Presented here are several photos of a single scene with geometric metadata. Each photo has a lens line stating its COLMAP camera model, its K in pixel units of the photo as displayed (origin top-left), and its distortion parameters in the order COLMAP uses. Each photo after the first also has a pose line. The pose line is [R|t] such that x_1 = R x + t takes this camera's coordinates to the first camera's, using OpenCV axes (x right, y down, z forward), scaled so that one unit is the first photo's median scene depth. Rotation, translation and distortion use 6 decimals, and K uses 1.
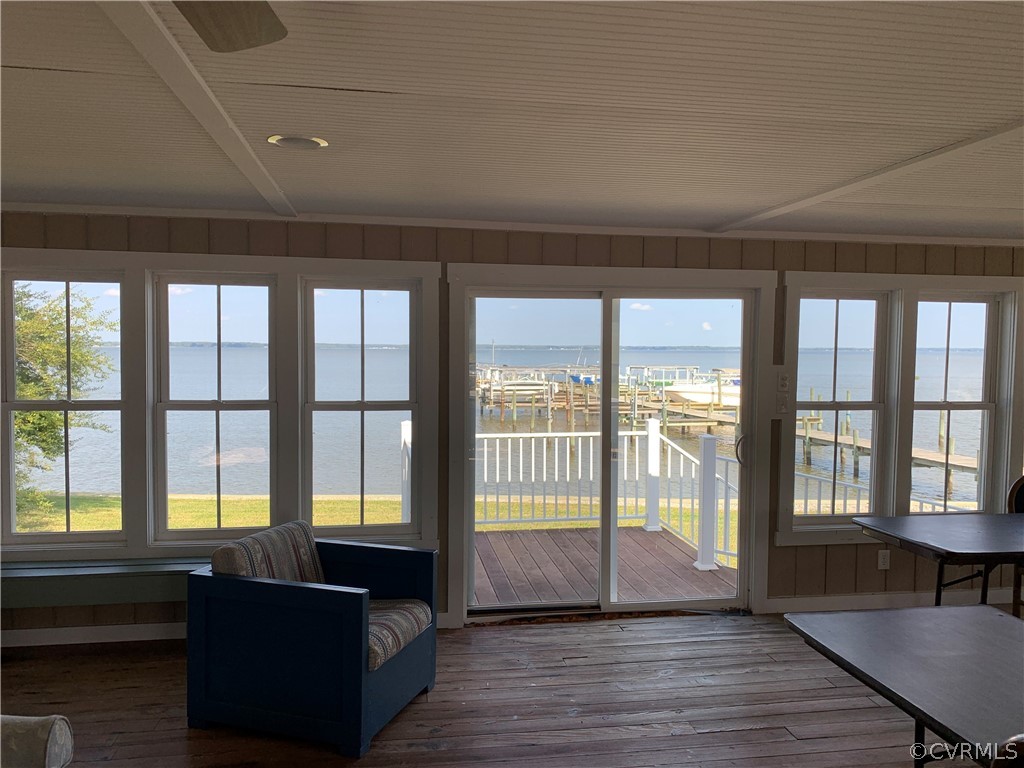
lens RADIAL K [[756.4, 0, 512.0], [0, 756.4, 384.0], [0, 0, 1]] dist [-0.003475, -0.000515]
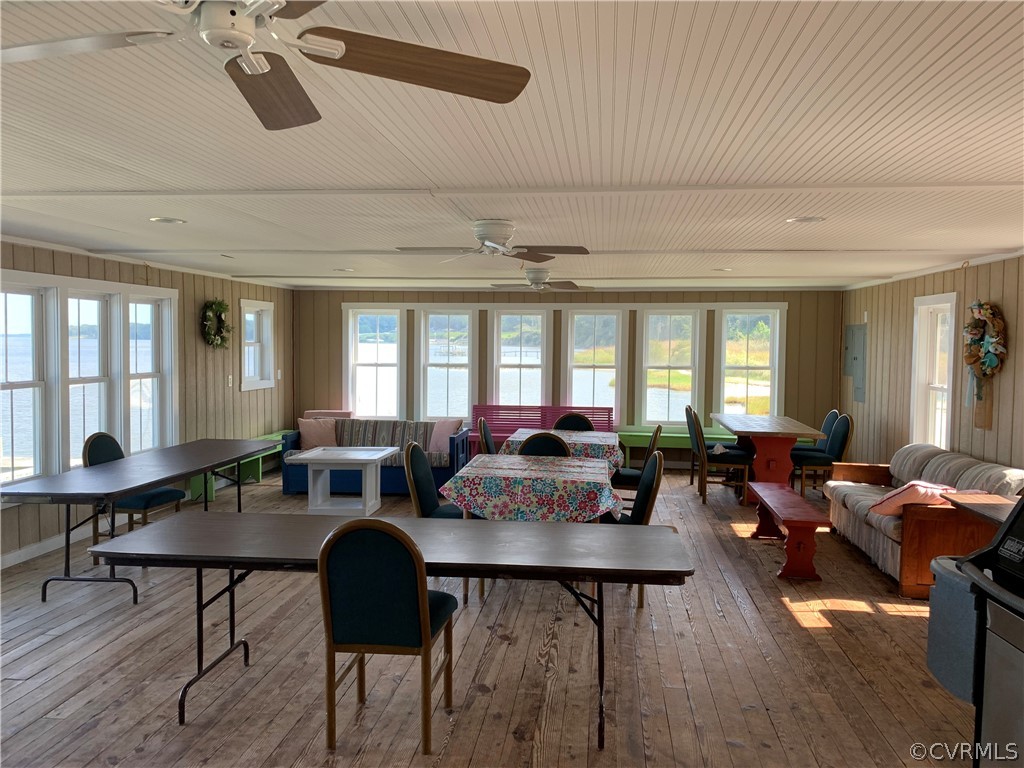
lens RADIAL K [[756.4, 0, 512.0], [0, 756.4, 384.0], [0, 0, 1]] dist [-0.003475, -0.000515]
pose [[0.278229, -0.053440, 0.959027, -0.459604], [0.031649, 0.998419, 0.046453, -0.002648], [-0.959993, 0.017428, 0.279480, -0.049311]]
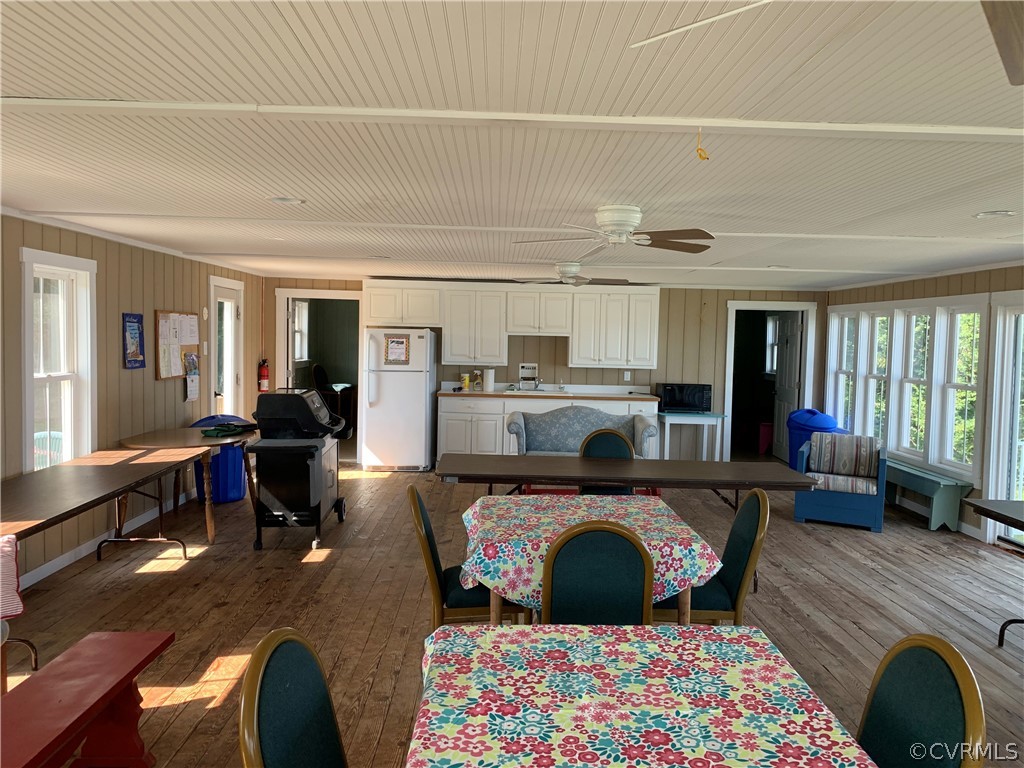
lens RADIAL K [[756.4, 0, 512.0], [0, 756.4, 384.0], [0, 0, 1]] dist [-0.003475, -0.000515]
pose [[-0.132232, 0.052572, -0.989824, 1.208647], [-0.067827, 0.995772, 0.061949, -0.006266], [0.988895, 0.075329, -0.128107, 0.217213]]
